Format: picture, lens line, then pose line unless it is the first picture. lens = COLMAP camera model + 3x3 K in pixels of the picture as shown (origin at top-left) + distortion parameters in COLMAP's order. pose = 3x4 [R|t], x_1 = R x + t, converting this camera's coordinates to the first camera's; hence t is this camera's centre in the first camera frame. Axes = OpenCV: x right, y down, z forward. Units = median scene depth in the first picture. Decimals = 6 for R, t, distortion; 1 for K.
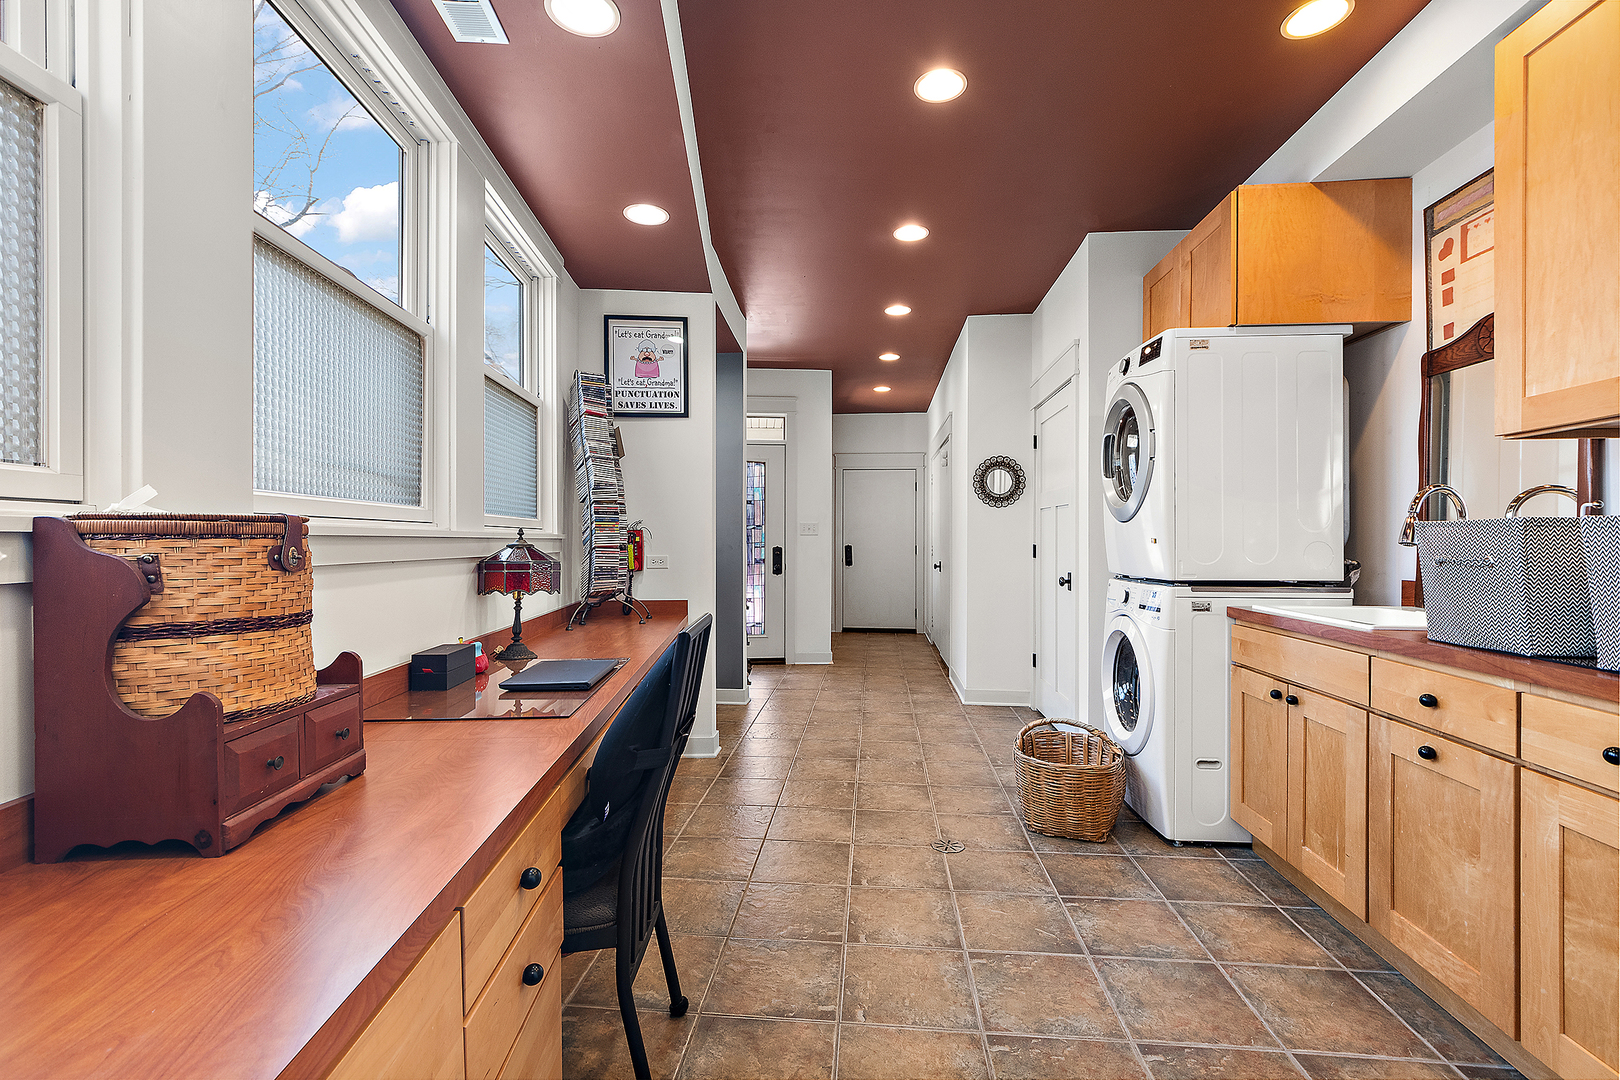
lens RADIAL K [[724.9, 0, 810.0], [0, 724.9, 540.0], [0, 0, 1]] dist [-0.011227, -0.000153]
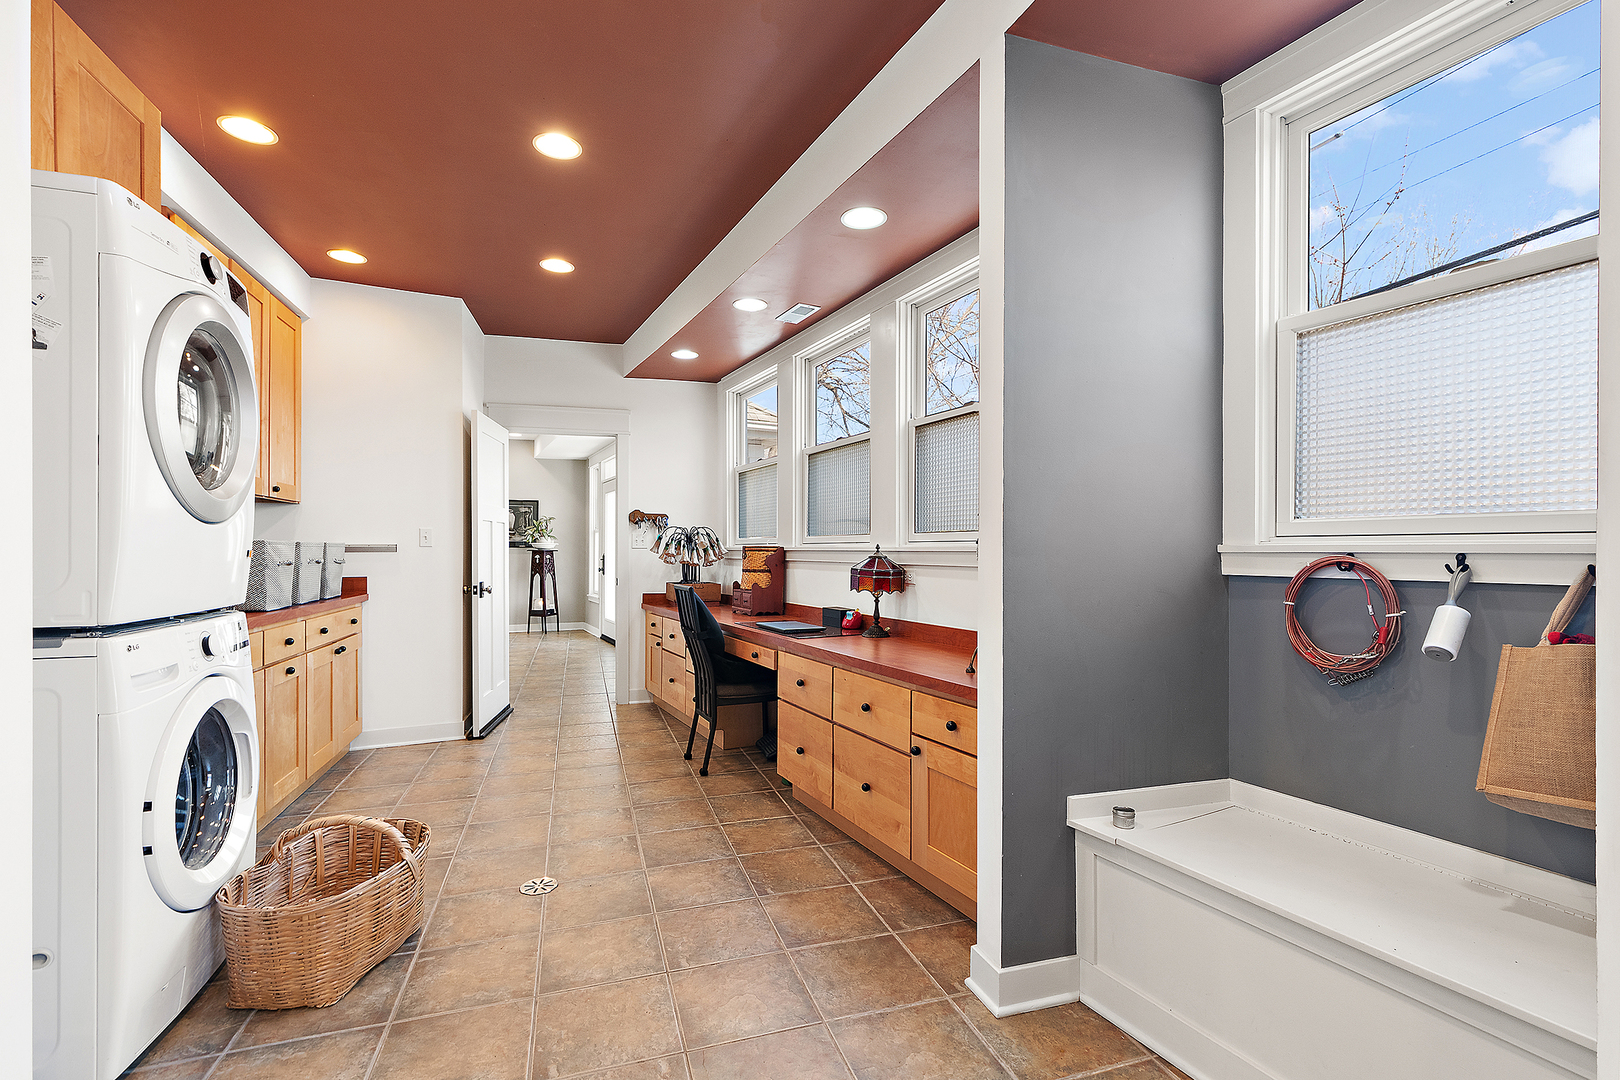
lens RADIAL K [[724.9, 0, 810.0], [0, 724.9, 540.0], [0, 0, 1]] dist [-0.011227, -0.000153]
pose [[-0.920355, -0.015401, -0.390781, 0.263377], [-0.008125, 0.999762, -0.020267, 0.000051], [0.391000, -0.015478, -0.920260, 2.186804]]
